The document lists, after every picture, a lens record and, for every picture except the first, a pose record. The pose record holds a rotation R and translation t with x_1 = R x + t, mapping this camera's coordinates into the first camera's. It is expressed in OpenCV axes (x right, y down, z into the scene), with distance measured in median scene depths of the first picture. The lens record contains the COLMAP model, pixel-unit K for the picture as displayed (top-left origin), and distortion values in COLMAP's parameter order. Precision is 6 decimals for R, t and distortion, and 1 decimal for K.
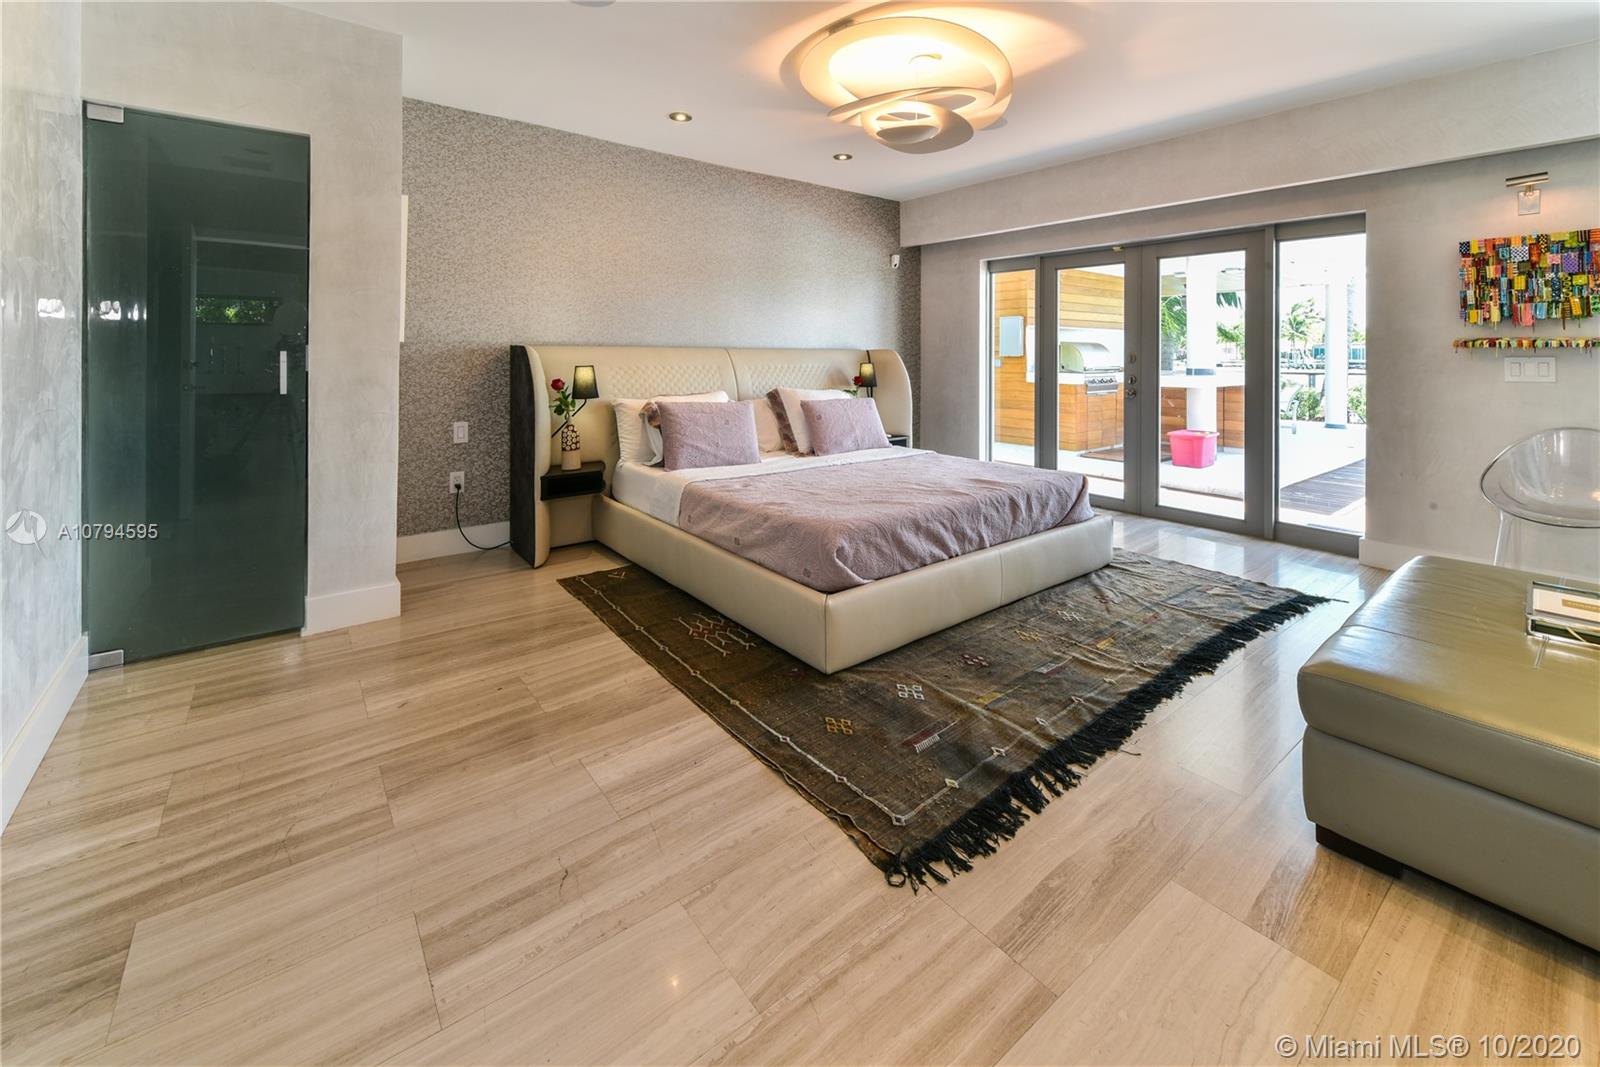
lens RADIAL K [[654.3, 0, 799.3], [0, 654.3, 532.2], [0, 0, 1]] dist [-0.002667, -0.001062]
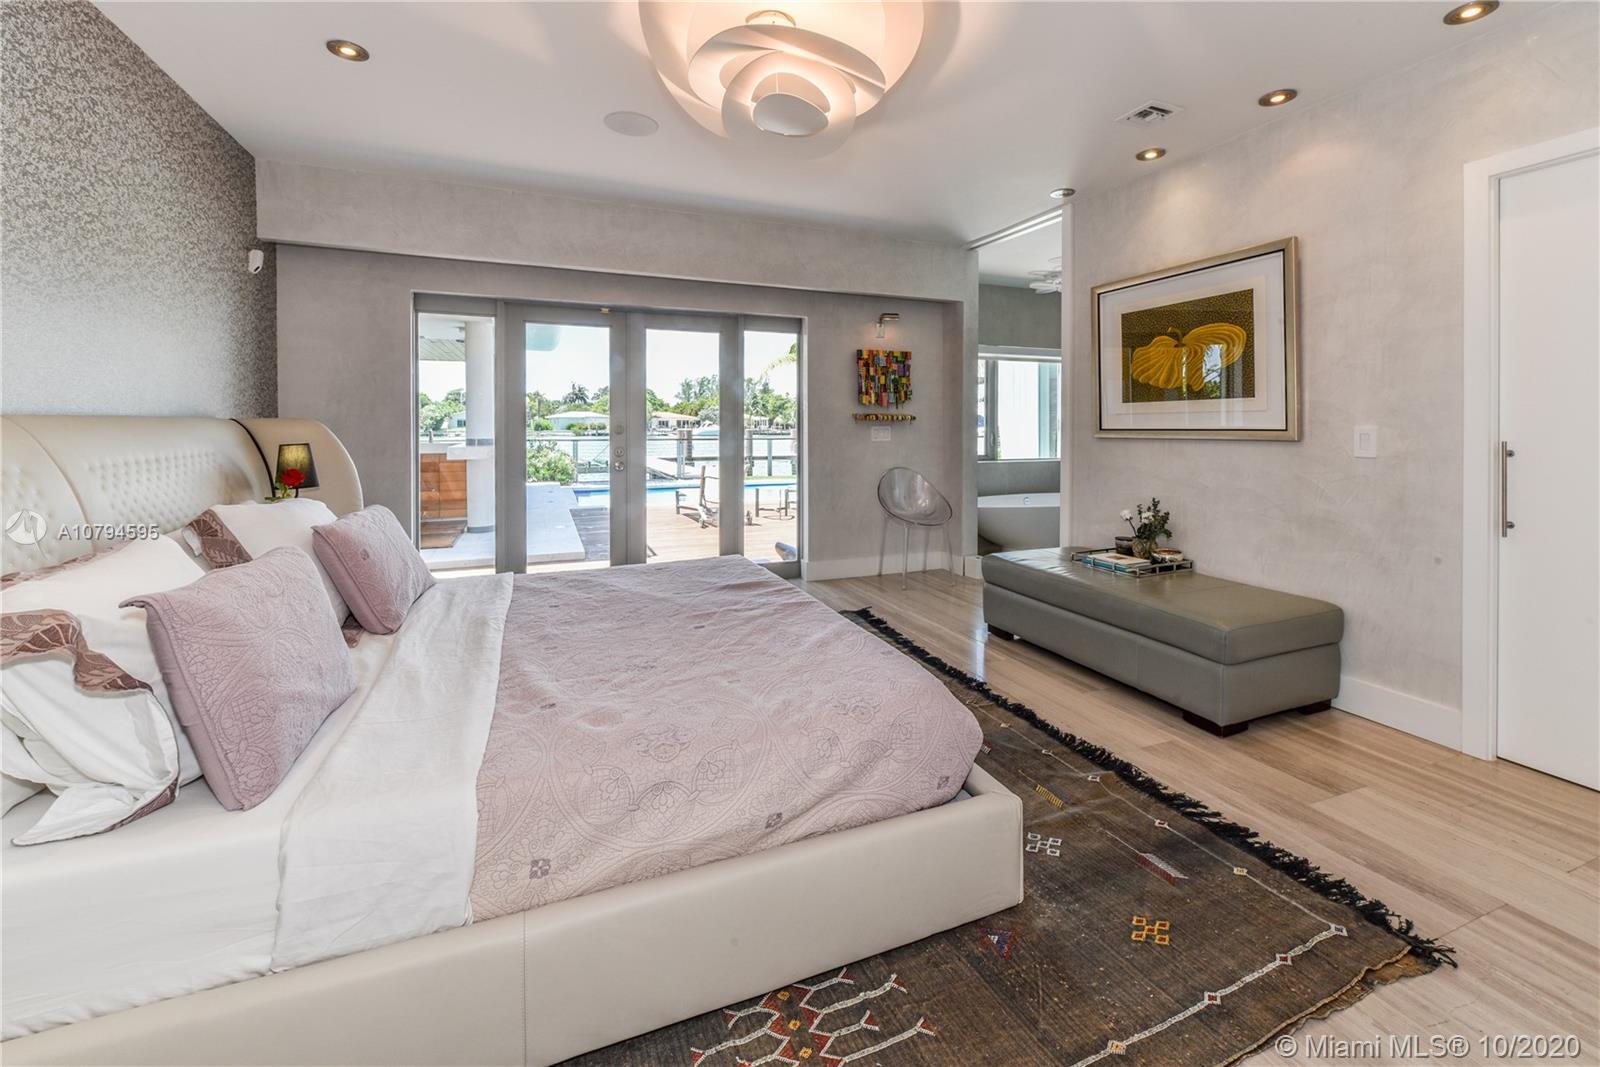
lens RADIAL K [[654.3, 0, 799.5], [0, 654.3, 534.2], [0, 0, 1]] dist [-0.002667, -0.001062]
pose [[0.266603, -0.161479, 0.950183, -0.489594], [0.253273, 0.962954, 0.092586, -0.216872], [-0.929933, 0.215972, 0.297625, 0.780663]]
